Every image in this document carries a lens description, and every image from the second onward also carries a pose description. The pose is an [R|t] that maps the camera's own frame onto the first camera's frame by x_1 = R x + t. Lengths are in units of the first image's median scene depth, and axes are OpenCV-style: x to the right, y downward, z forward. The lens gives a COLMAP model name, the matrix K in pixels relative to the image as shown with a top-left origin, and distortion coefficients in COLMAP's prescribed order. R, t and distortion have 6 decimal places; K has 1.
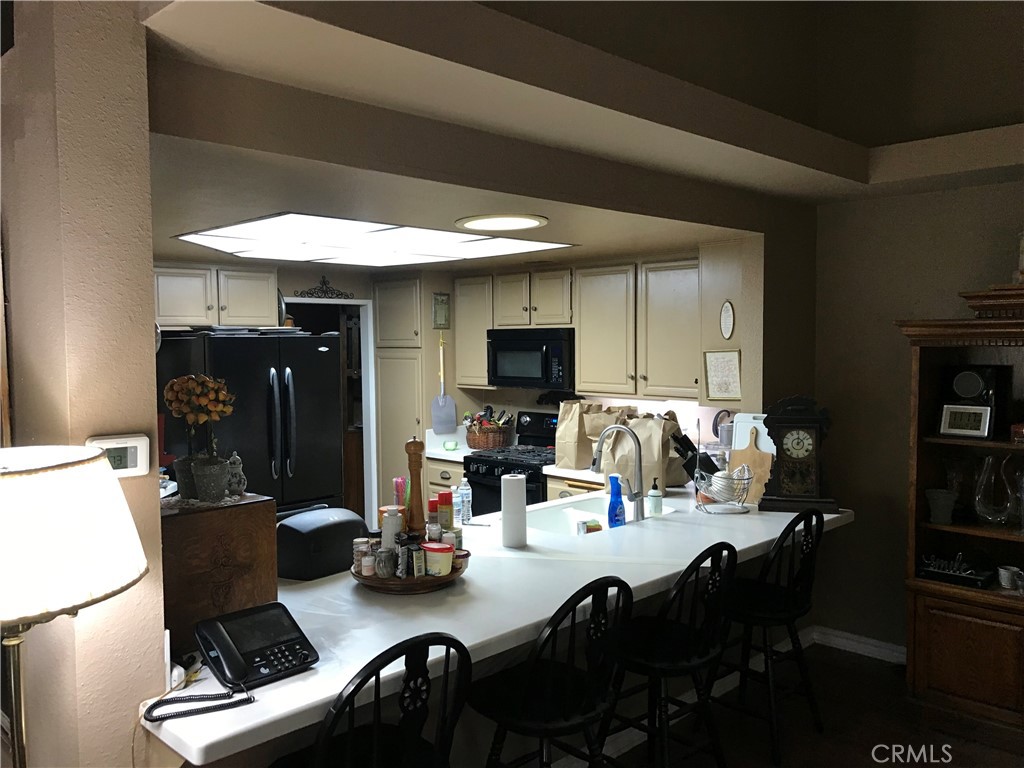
lens RADIAL K [[831.3, 0, 507.5], [0, 831.3, 380.9], [0, 0, 1]] dist [0.039982, -0.038119]
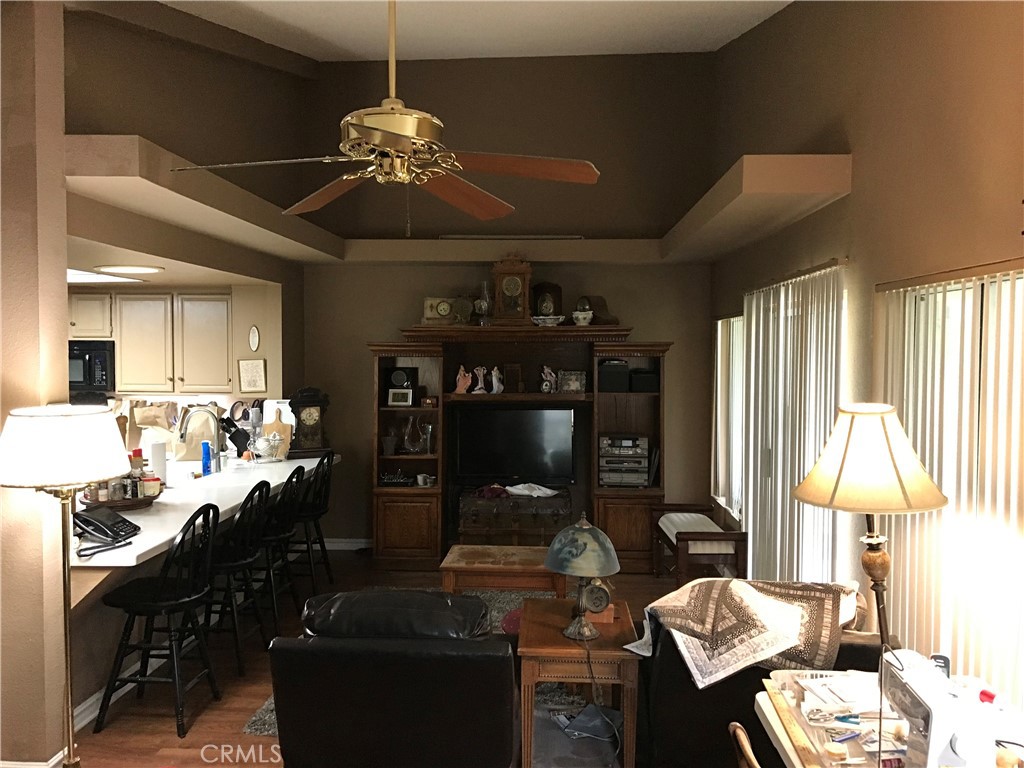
lens RADIAL K [[831.3, 0, 507.5], [0, 831.3, 380.9], [0, 0, 1]] dist [0.039982, -0.038119]
pose [[0.746840, -0.015606, 0.664820, -0.431365], [0.024211, 0.999700, -0.003730, 0.021248], [-0.664563, 0.018882, 0.746994, -0.456575]]
